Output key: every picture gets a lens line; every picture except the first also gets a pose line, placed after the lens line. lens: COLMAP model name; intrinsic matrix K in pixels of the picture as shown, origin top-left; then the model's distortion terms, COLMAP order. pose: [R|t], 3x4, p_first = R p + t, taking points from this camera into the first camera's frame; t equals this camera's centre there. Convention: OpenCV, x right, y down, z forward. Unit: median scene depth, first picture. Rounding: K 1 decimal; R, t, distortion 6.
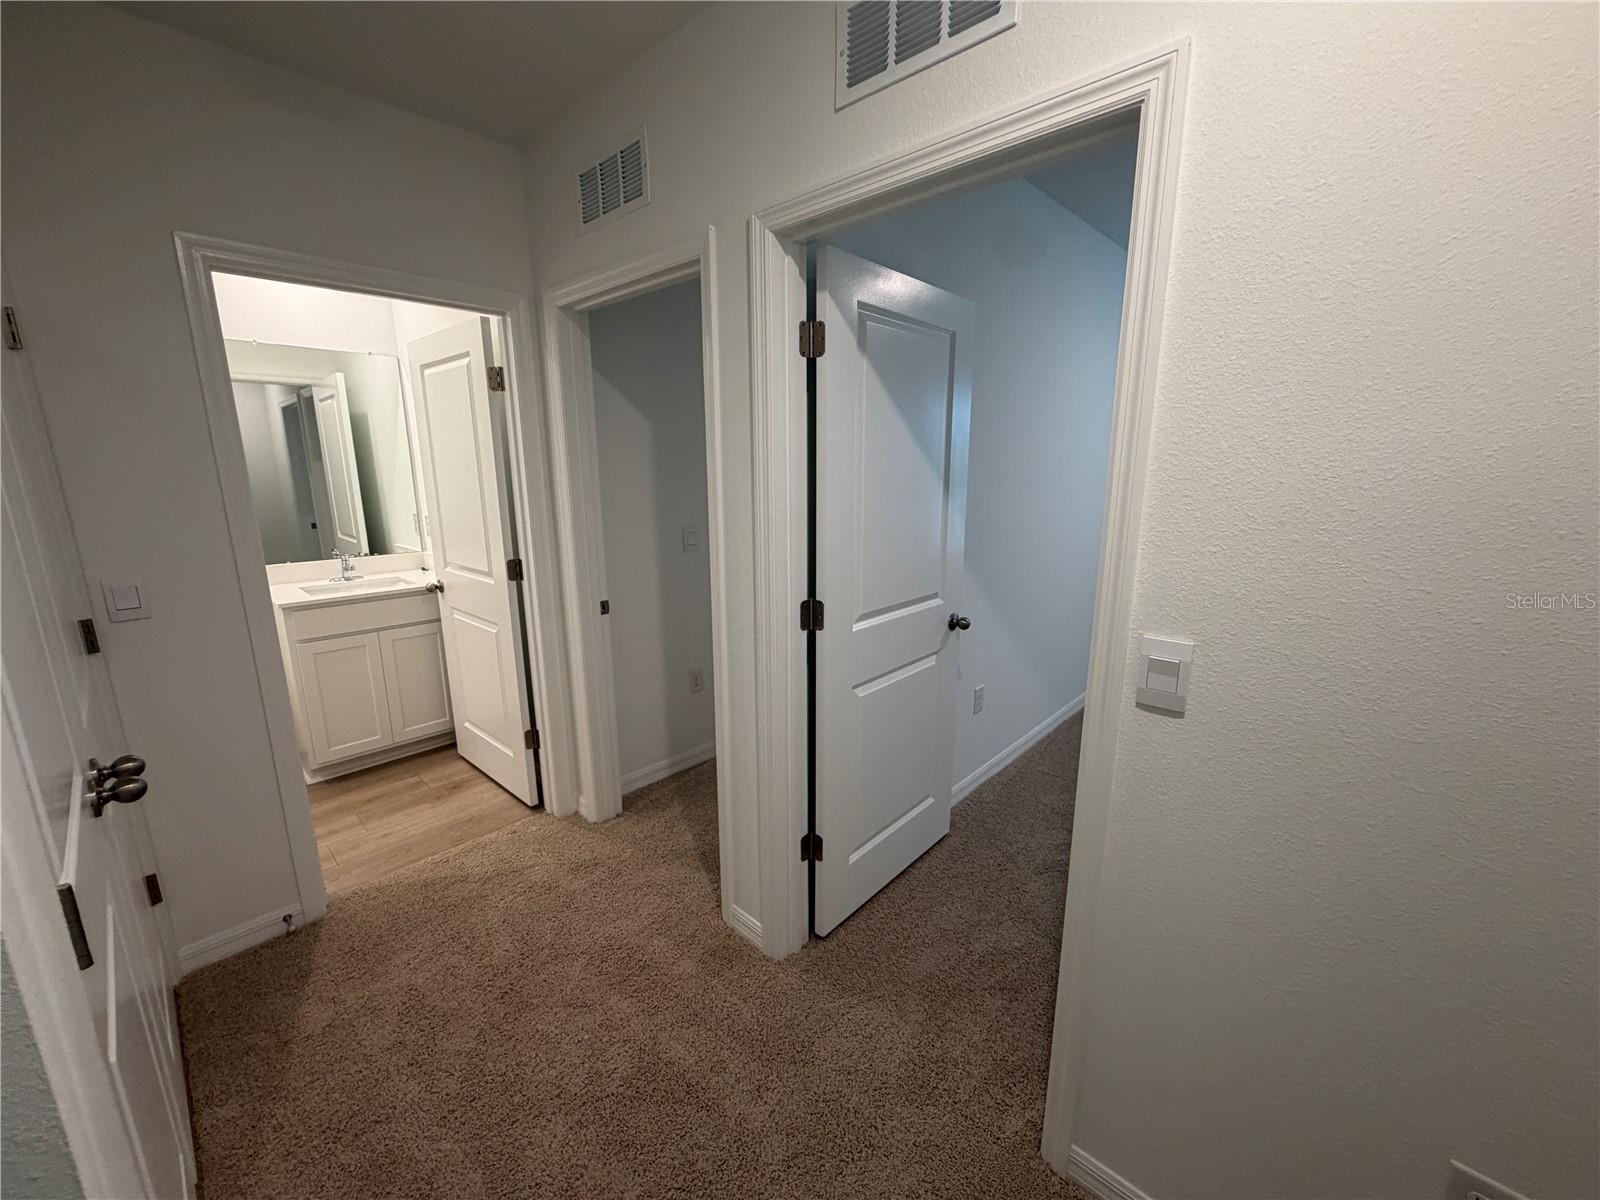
lens RADIAL K [[637.5, 0, 800.2], [0, 637.5, 601.1], [0, 0, 1]] dist [0.002063, -0.000175]
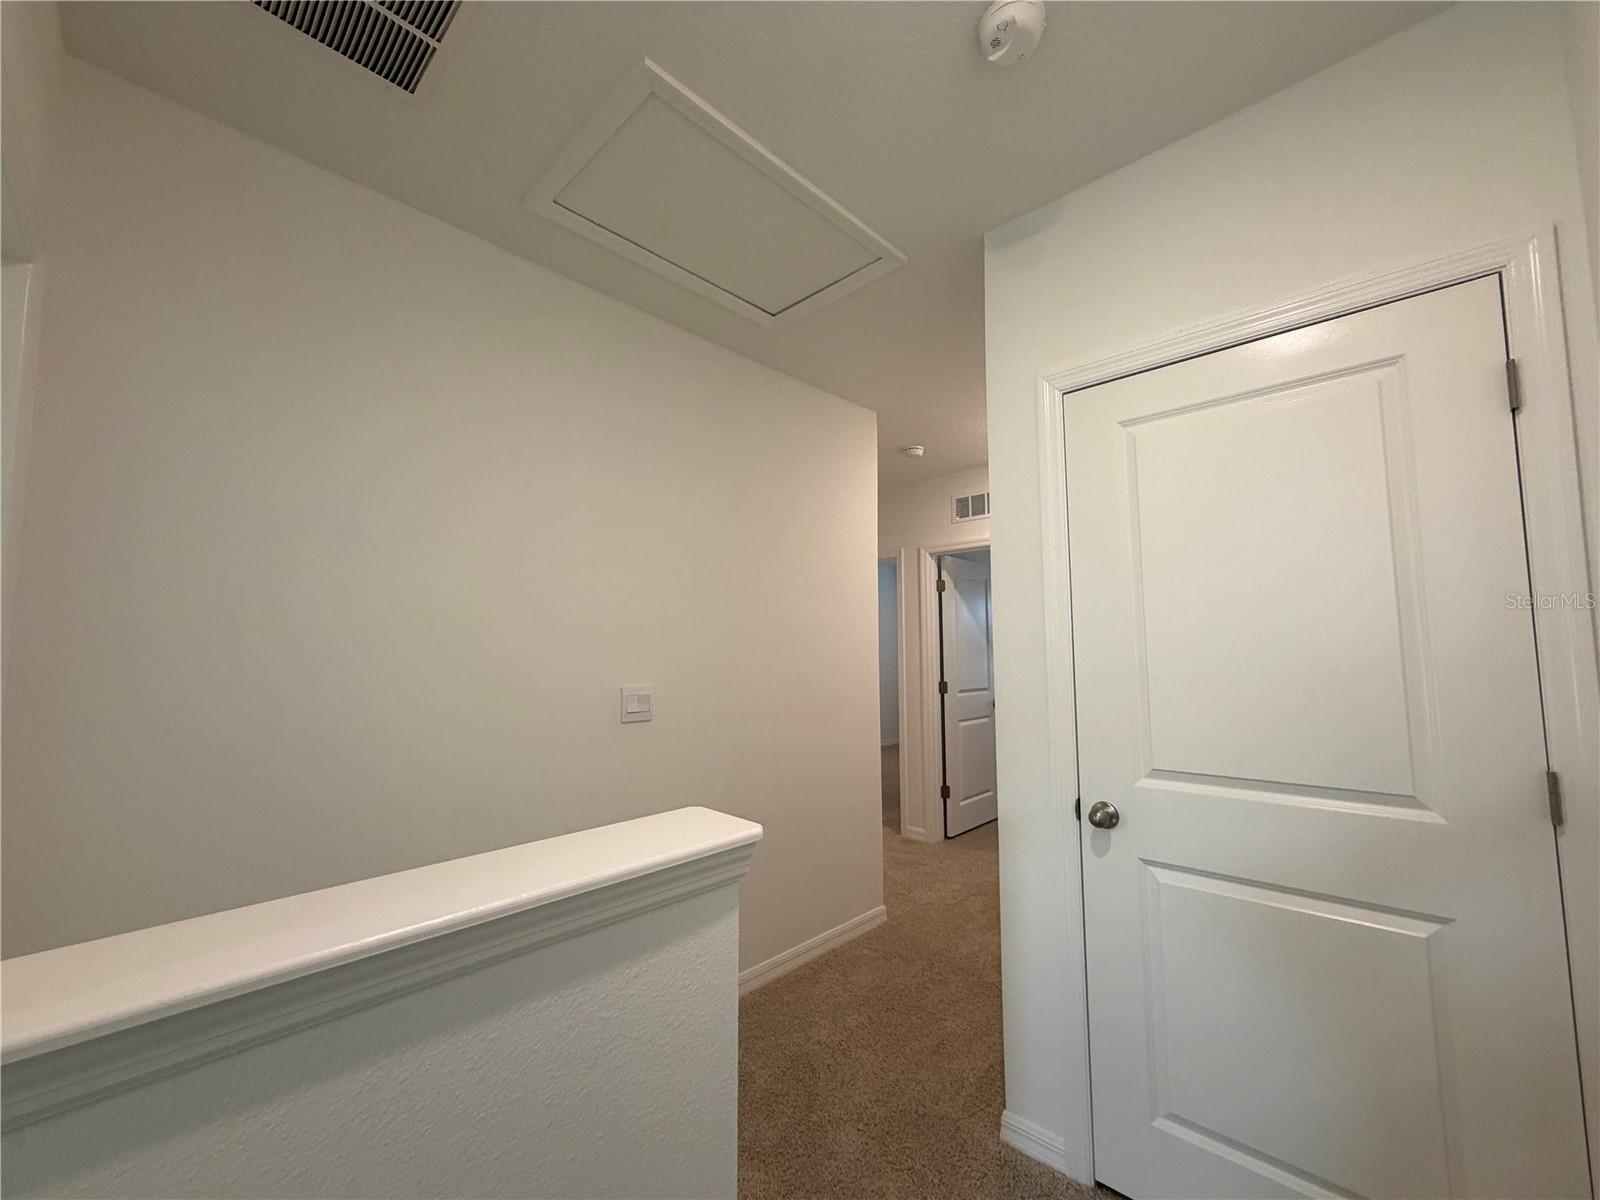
lens RADIAL K [[637.5, 0, 801.0], [0, 637.5, 601.4], [0, 0, 1]] dist [0.002063, -0.000175]
pose [[0.999843, -0.002094, -0.017570, -0.533253], [-0.003069, 0.957392, -0.288777, 0.457075], [0.017426, 0.288785, 0.957235, -1.639992]]
